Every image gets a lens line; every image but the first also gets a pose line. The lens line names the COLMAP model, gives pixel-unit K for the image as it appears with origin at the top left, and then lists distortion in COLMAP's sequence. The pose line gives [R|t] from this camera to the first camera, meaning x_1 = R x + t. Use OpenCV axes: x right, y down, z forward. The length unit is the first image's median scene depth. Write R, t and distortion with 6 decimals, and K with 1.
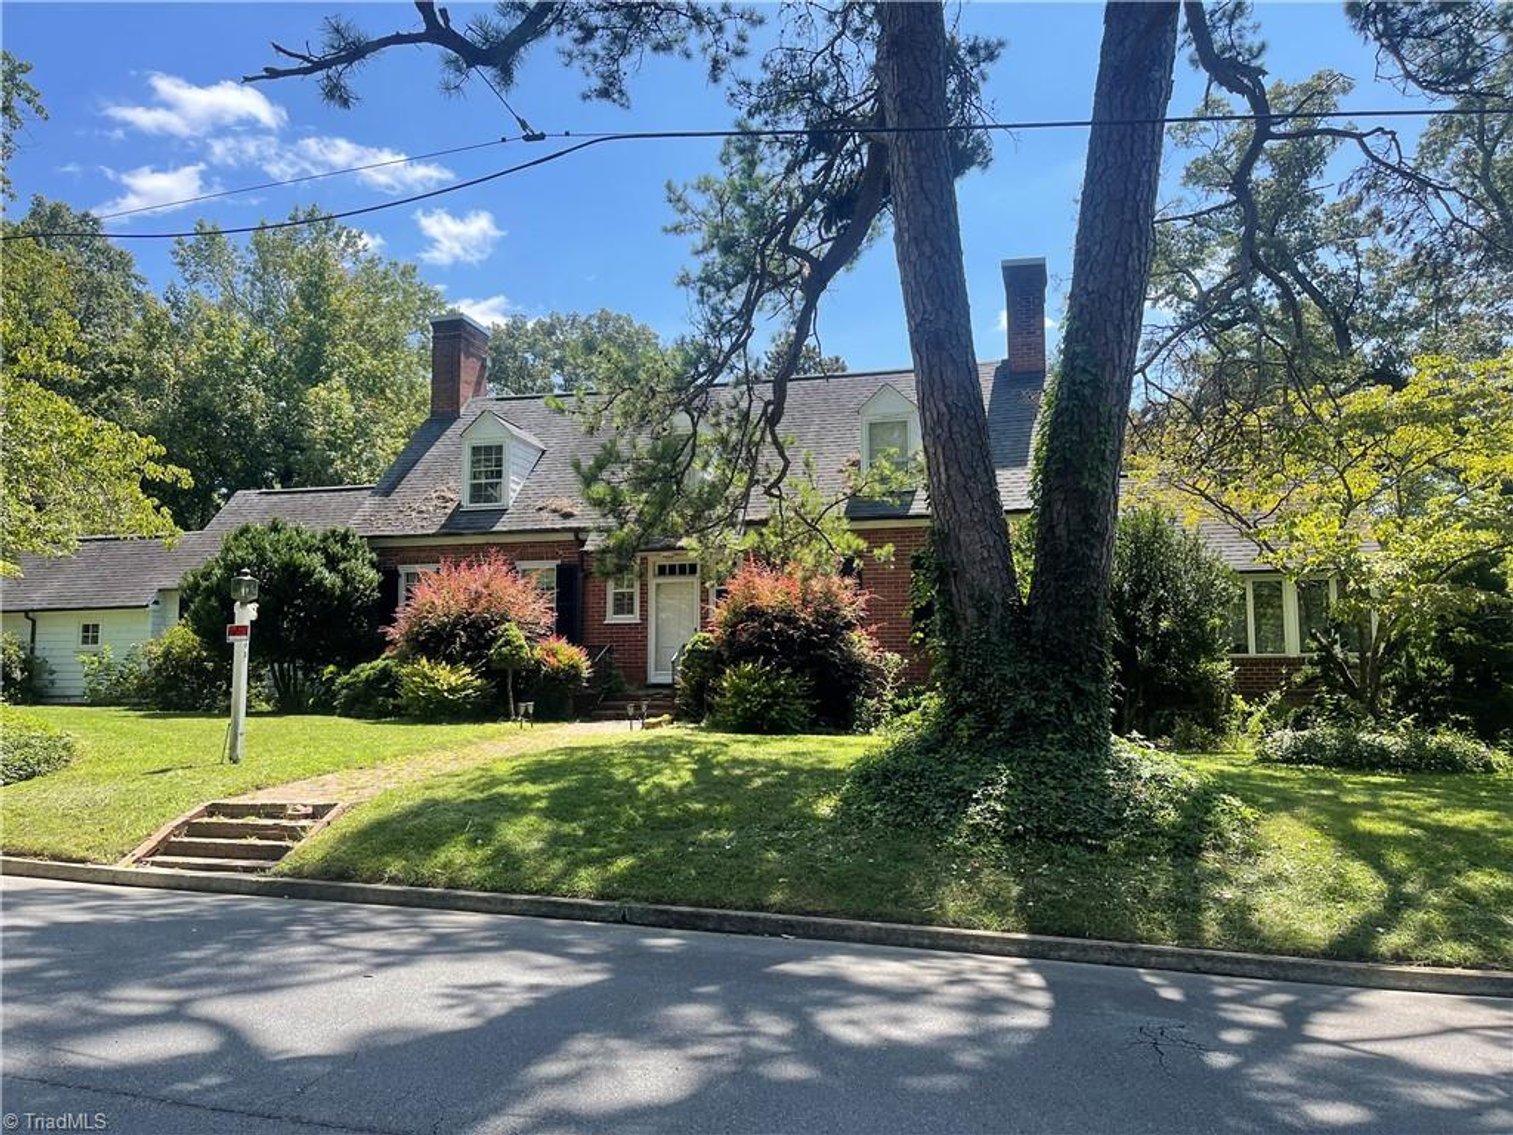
lens RADIAL K [[1097.5, 0, 759.7], [0, 1097.5, 556.7], [0, 0, 1]] dist [0.025251, -0.024808]
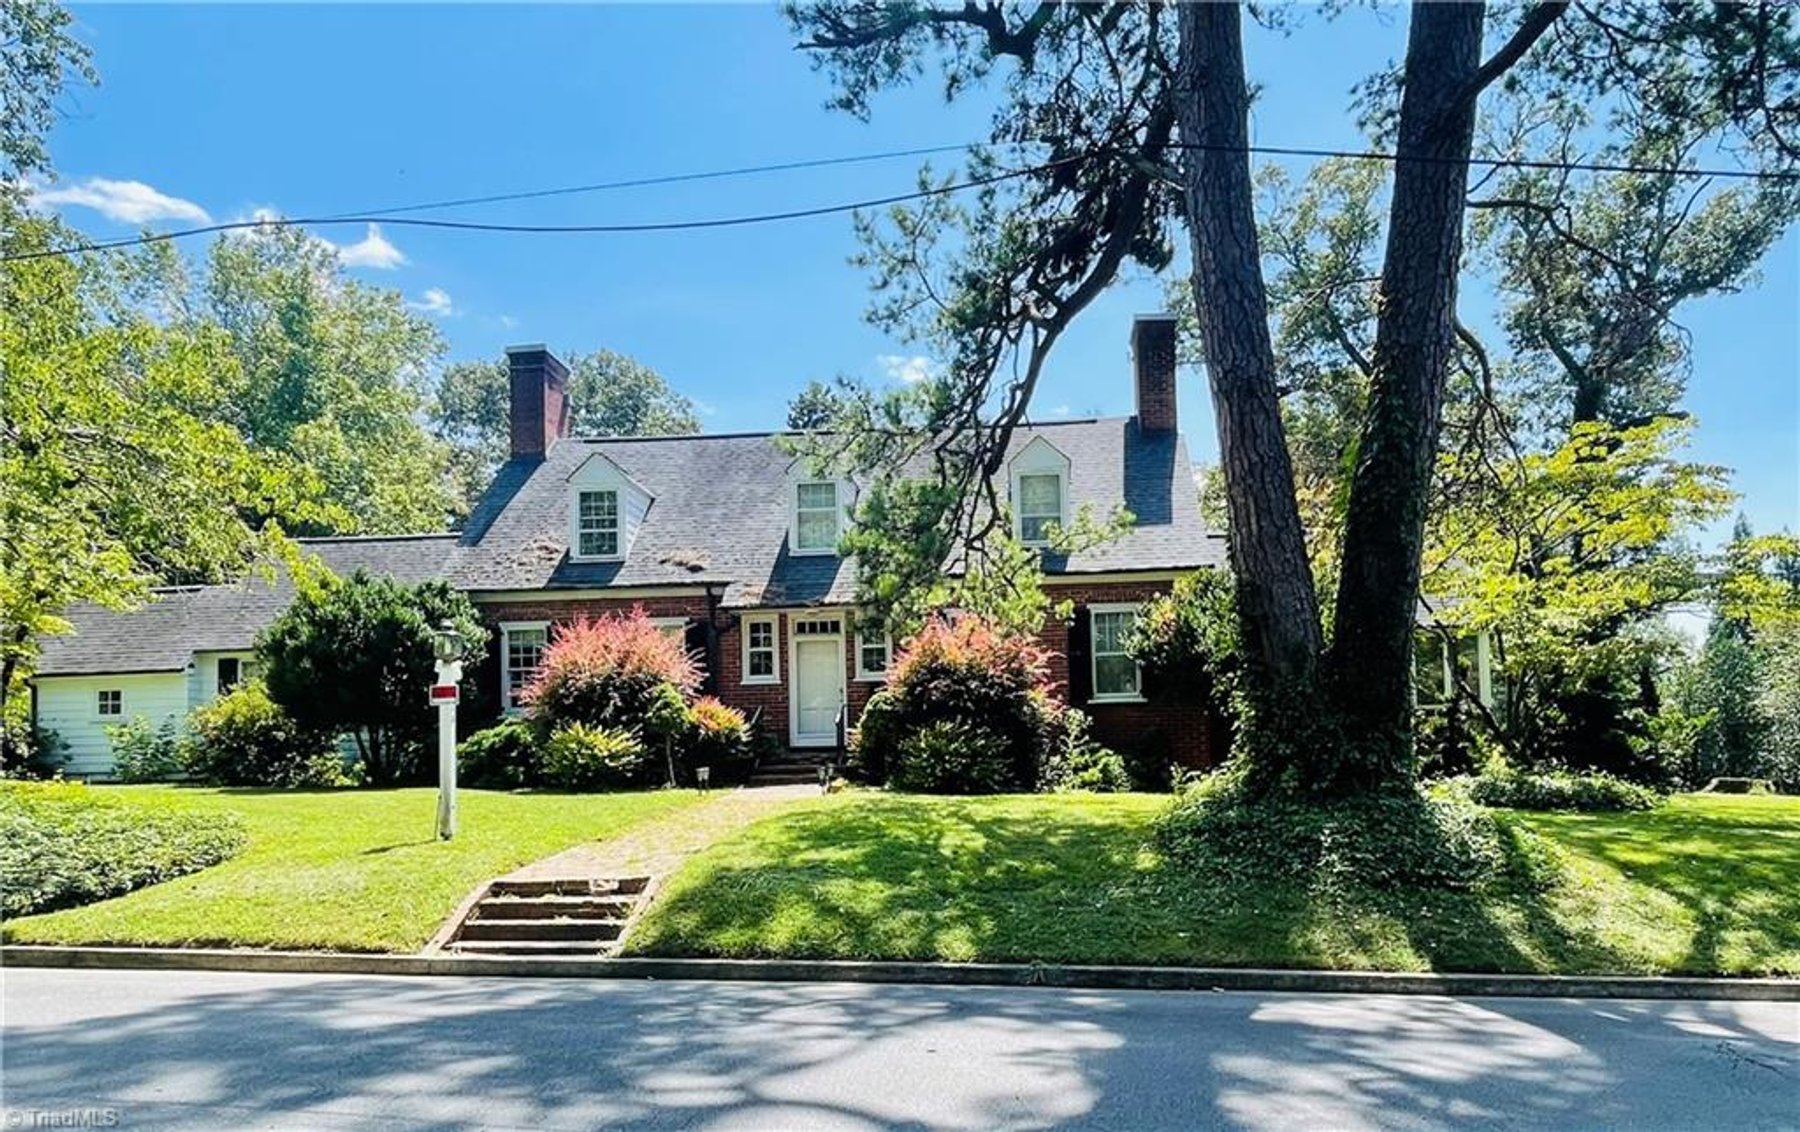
lens RADIAL K [[1124.5, 0, 901.1], [0, 1124.5, 686.6], [0, 0, 1]] dist [-0.008127, -0.006697]
pose [[0.984118, -0.009022, 0.177284, -0.201348], [-0.001447, 0.998267, 0.058833, 0.006668], [-0.177507, -0.058155, 0.982400, 0.034065]]
